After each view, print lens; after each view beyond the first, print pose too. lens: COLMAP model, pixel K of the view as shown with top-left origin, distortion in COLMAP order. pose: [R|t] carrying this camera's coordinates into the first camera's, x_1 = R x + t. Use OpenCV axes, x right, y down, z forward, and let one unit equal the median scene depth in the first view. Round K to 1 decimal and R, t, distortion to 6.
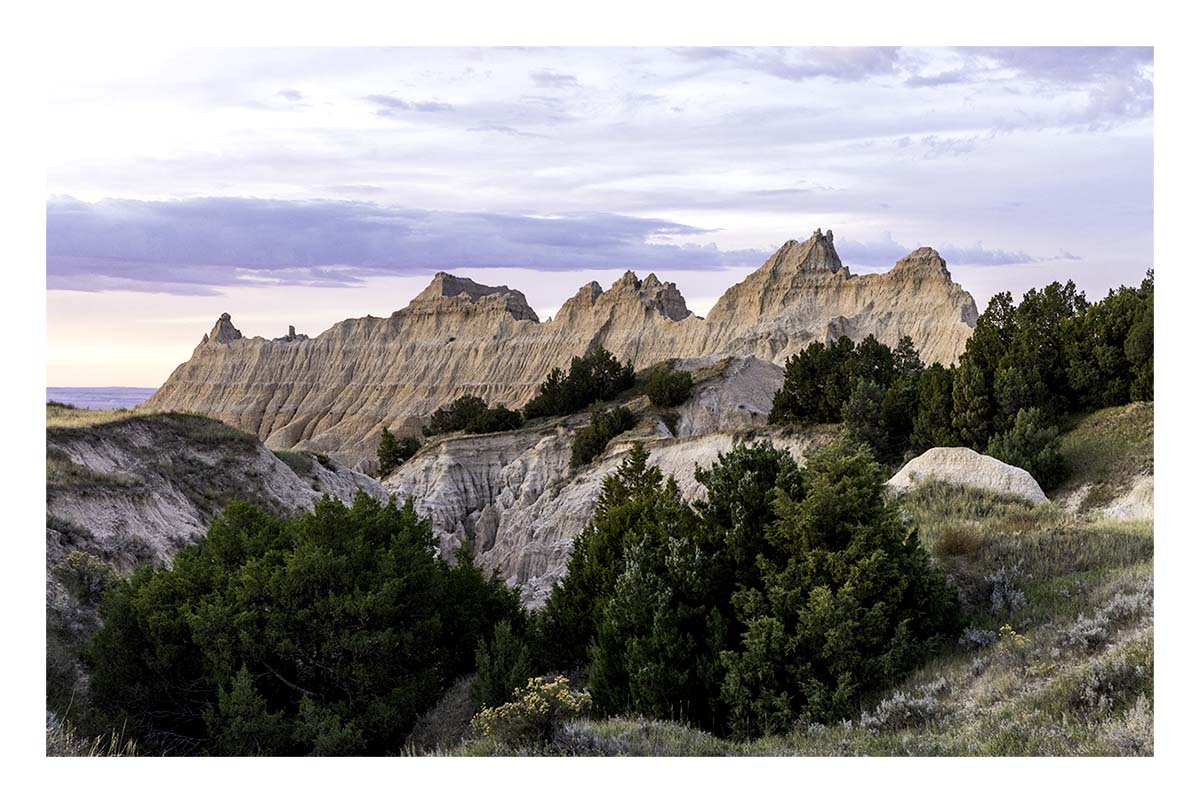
lens RADIAL K [[1871.9, 0, 599.7], [0, 1871.9, 404.0], [0, 0, 1]] dist [0.056459, 0.000000]
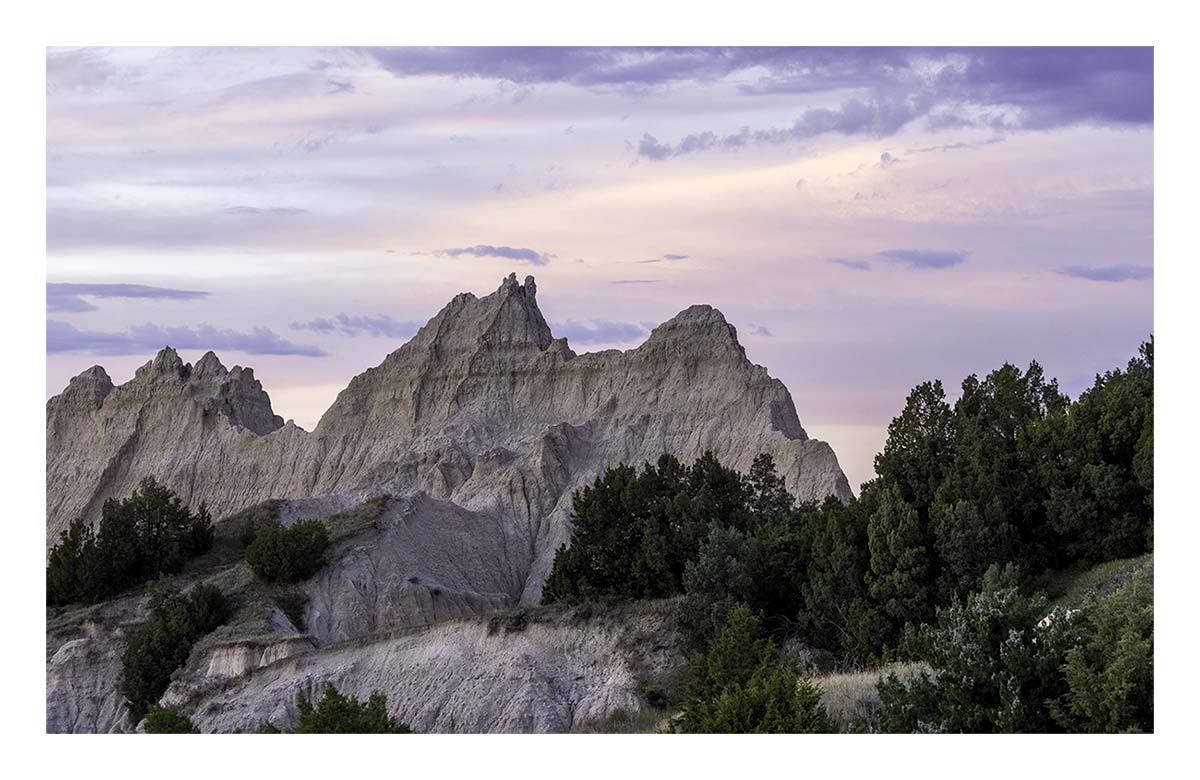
lens RADIAL K [[3574.4, 0, 600.1], [0, 3574.4, 389.3], [0, 0, 1]] dist [-0.019517, 0.000000]
pose [[0.976517, -0.010393, 0.215189, -0.104799], [0.022535, 0.998284, -0.054045, 0.003521], [-0.214258, 0.057625, 0.975076, -0.098339]]
